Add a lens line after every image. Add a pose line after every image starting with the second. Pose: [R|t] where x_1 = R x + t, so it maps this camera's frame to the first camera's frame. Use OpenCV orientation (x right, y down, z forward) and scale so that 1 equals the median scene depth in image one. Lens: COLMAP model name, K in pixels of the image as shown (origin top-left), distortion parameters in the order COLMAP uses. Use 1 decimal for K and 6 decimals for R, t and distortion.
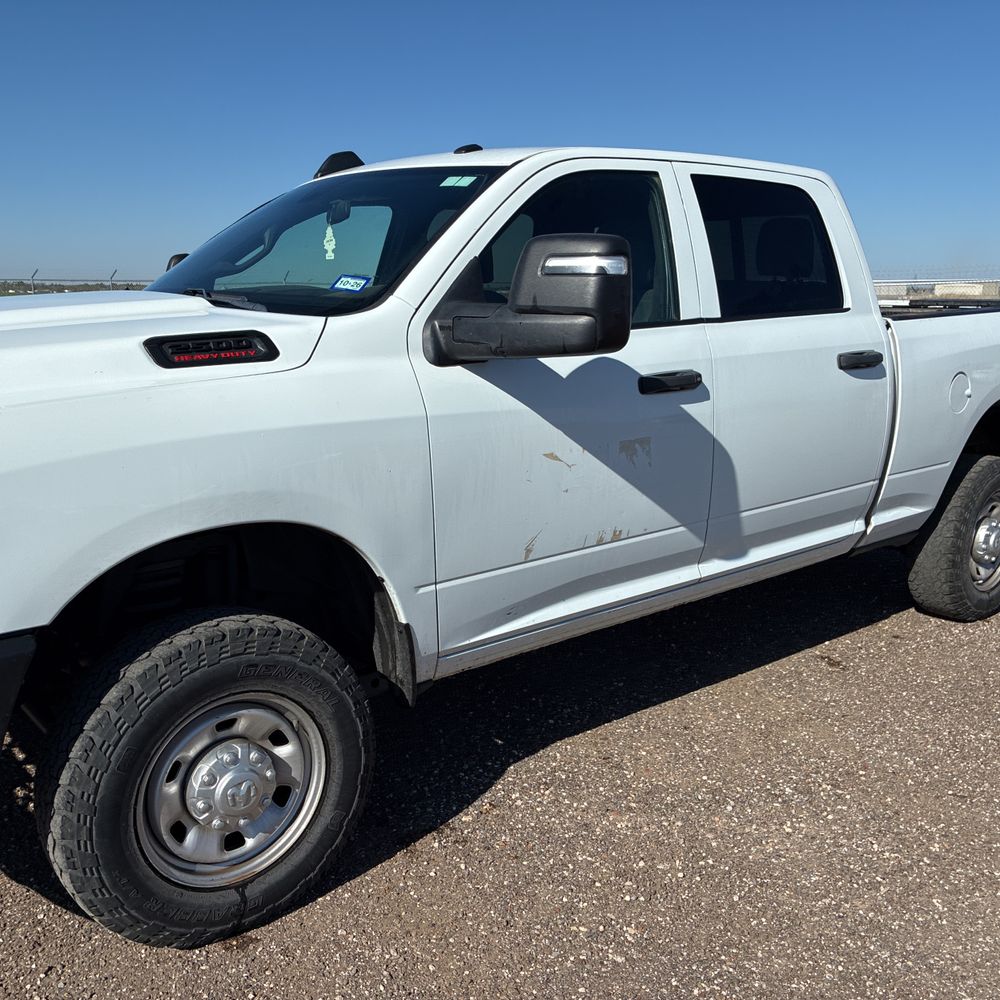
lens RADIAL K [[993.8, 0, 494.2], [0, 993.8, 500.0], [0, 0, 1]] dist [0.010148, 0.000000]
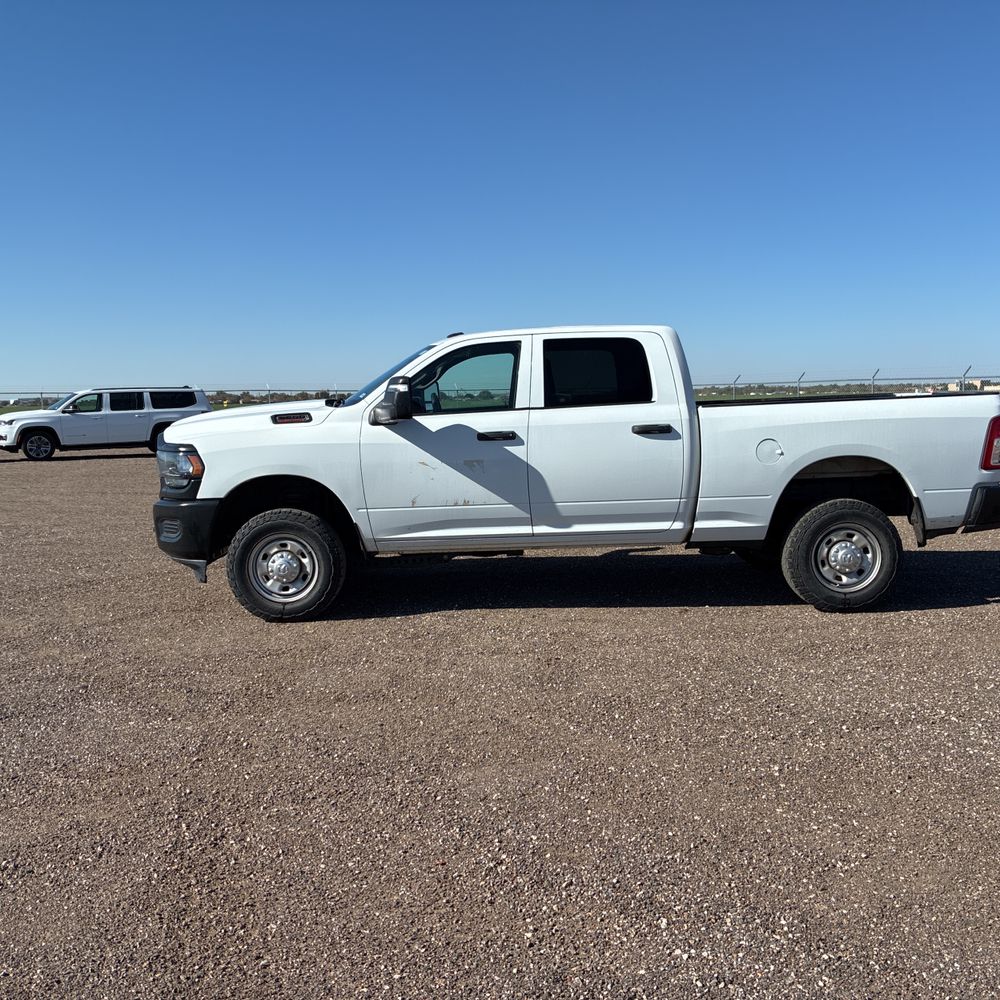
lens RADIAL K [[993.8, 0, 481.6], [0, 993.8, 470.2], [0, 0, 1]] dist [0.010148, 0.000000]
pose [[0.791023, 0.029319, -0.611084, 1.526293], [-0.105605, 0.990401, -0.089182, 0.159992], [0.602603, 0.135079, 0.786526, -0.755852]]
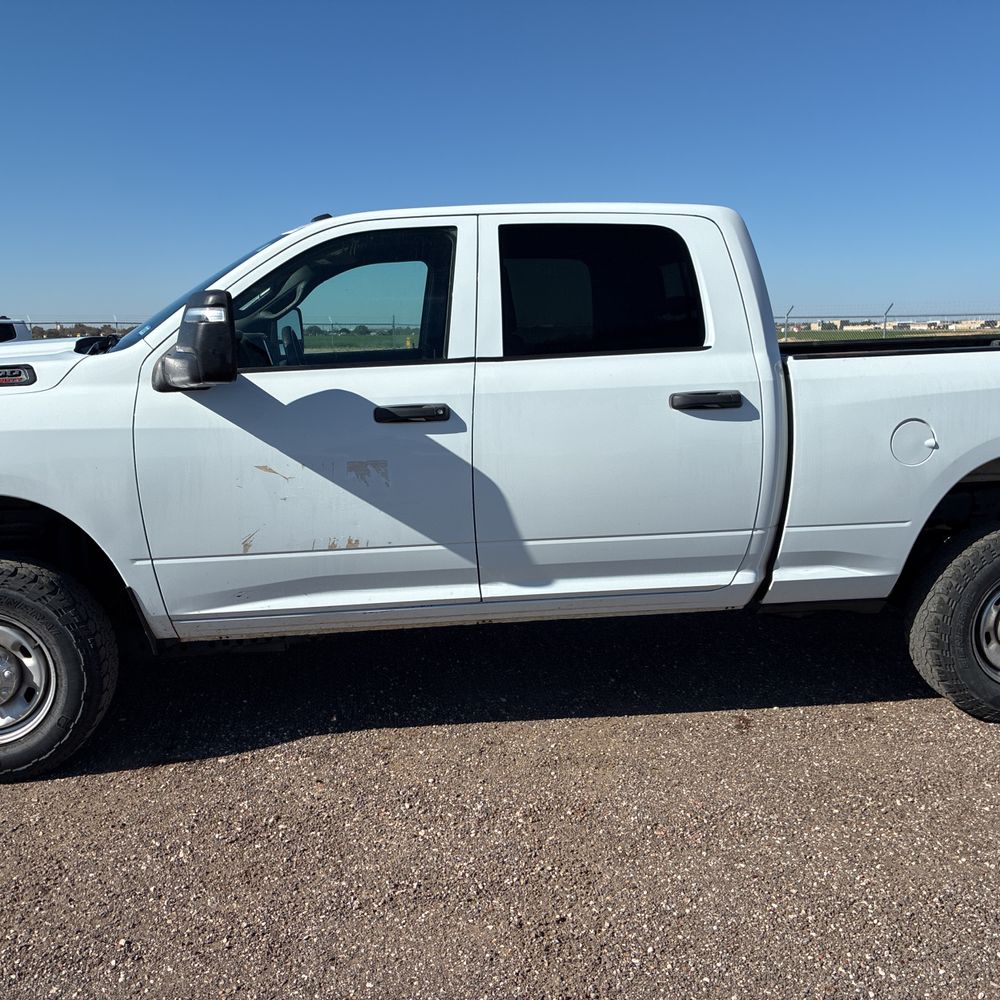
lens RADIAL K [[993.8, 0, 466.0], [0, 993.8, 482.8], [0, 0, 1]] dist [0.010148, 0.000000]
pose [[0.852304, 0.070159, -0.518320, 0.829162], [-0.096639, 0.995025, -0.024225, -0.019711], [0.514041, 0.070737, 0.854844, 0.081590]]
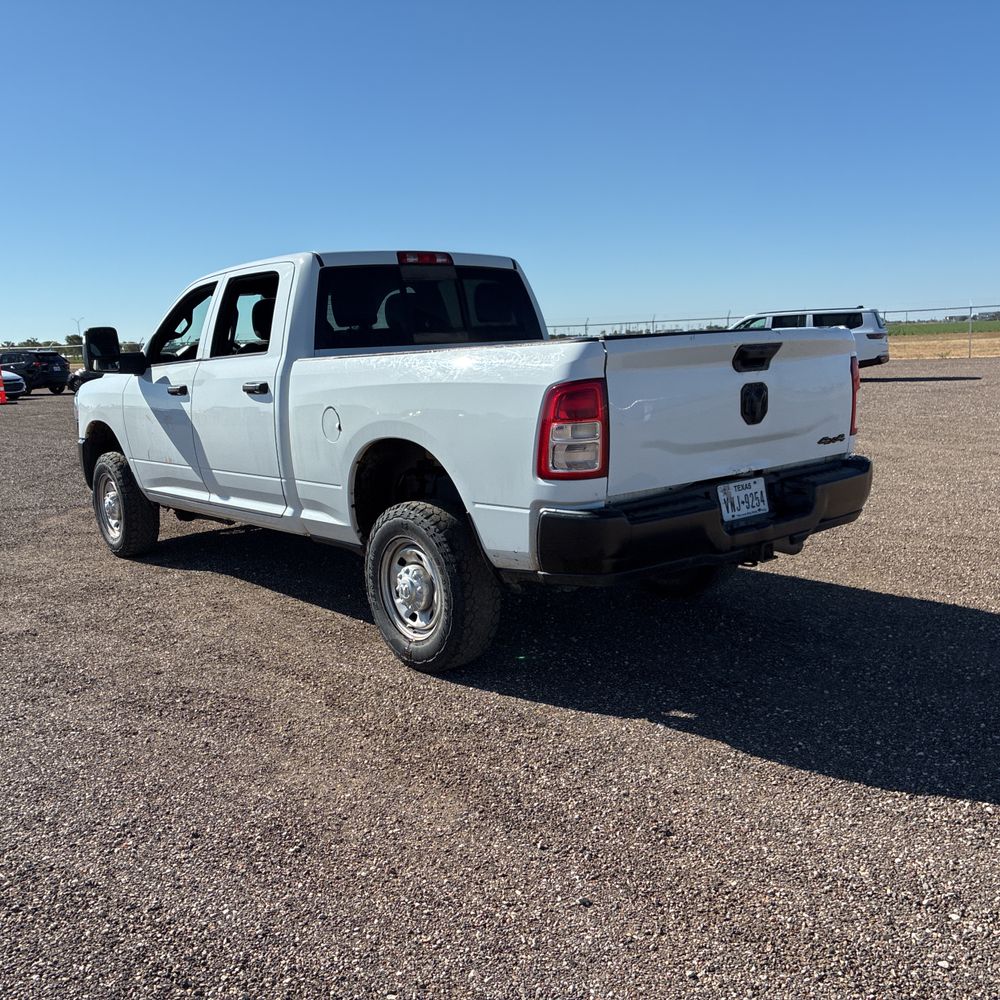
lens RADIAL K [[993.8, 0, 536.1], [0, 993.8, 511.9], [0, 0, 1]] dist [0.010148, 0.000000]
pose [[0.049521, 0.166470, -0.984802, 2.295388], [-0.158744, 0.974790, 0.156795, -0.319705], [0.986077, 0.148567, 0.074699, 1.639548]]
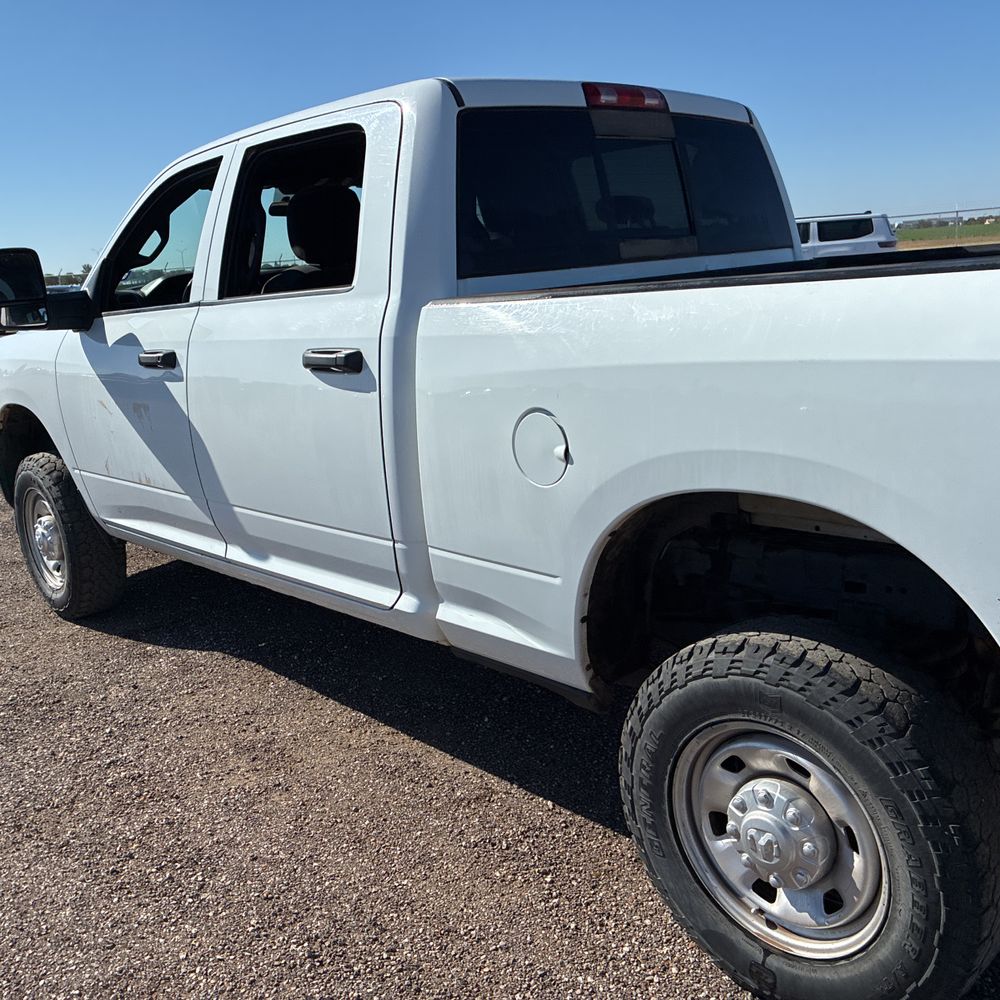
lens RADIAL K [[993.8, 0, 502.2], [0, 993.8, 497.9], [0, 0, 1]] dist [0.010148, 0.000000]
pose [[0.086979, 0.227027, -0.969997, 1.367233], [-0.133364, 0.967576, 0.214502, -0.268218], [0.987243, 0.110706, 0.114436, 1.301555]]
